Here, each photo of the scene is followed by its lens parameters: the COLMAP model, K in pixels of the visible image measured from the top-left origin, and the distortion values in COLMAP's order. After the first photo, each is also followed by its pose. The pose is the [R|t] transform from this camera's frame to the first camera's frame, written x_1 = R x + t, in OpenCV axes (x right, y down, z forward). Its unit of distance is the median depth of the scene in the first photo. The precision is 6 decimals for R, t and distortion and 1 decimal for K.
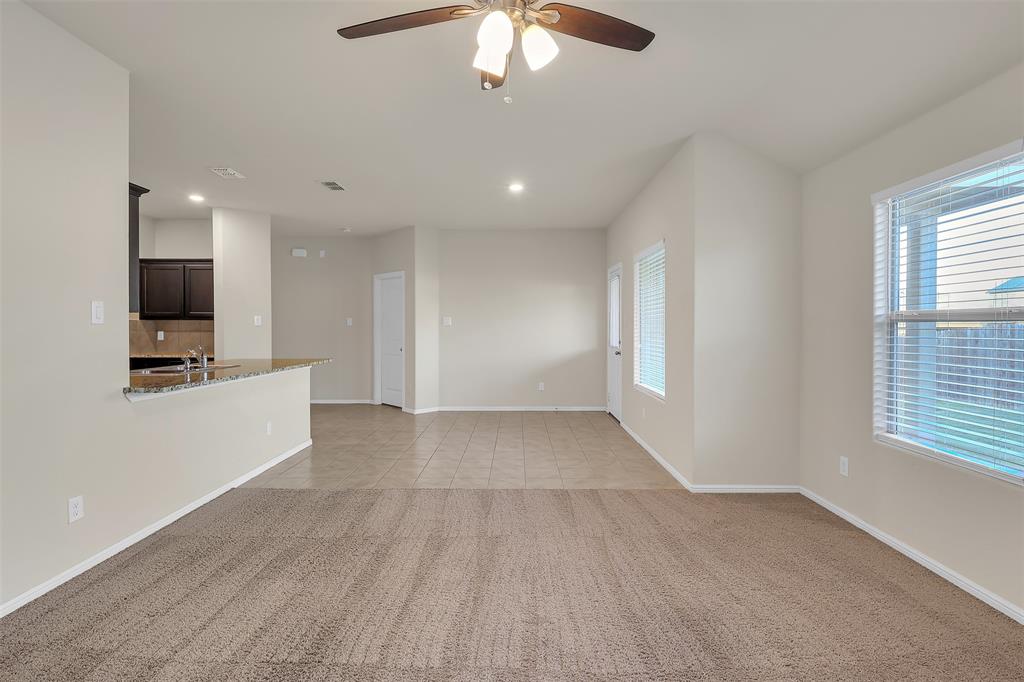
lens RADIAL K [[484.1, 0, 517.5], [0, 484.1, 333.0], [0, 0, 1]] dist [-0.002140, 0.001063]
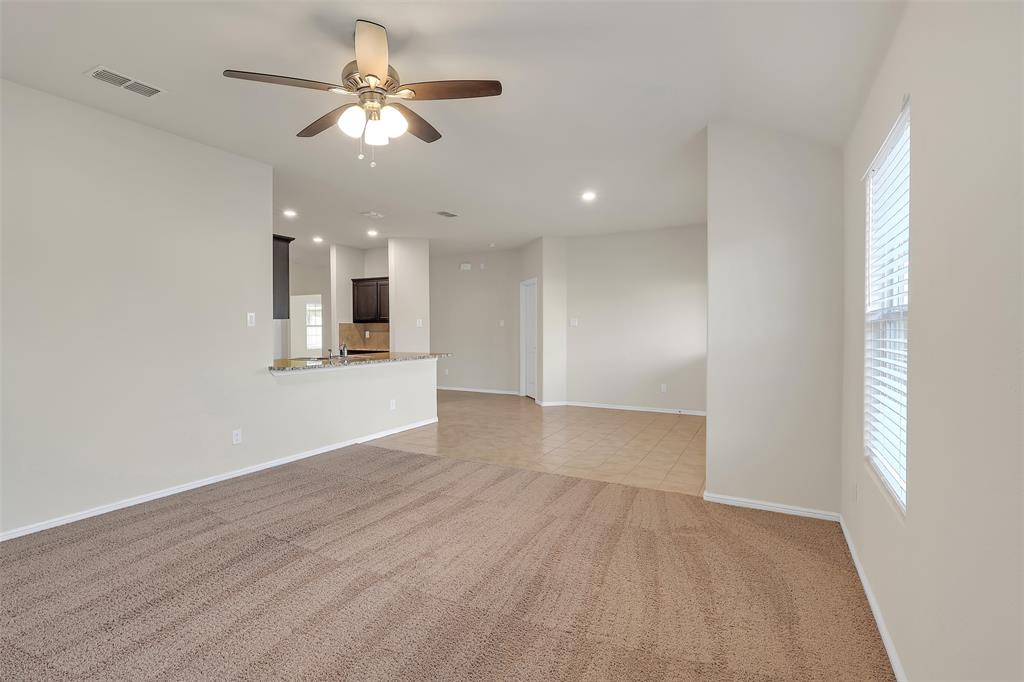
lens RADIAL K [[484.1, 0, 520.0], [0, 484.1, 340.2], [0, 0, 1]] dist [-0.002140, 0.001063]
pose [[0.883746, 0.010430, -0.467852, 0.366834], [-0.004431, 0.999893, 0.013919, 0.000783], [0.467947, -0.010228, 0.883697, -0.009765]]
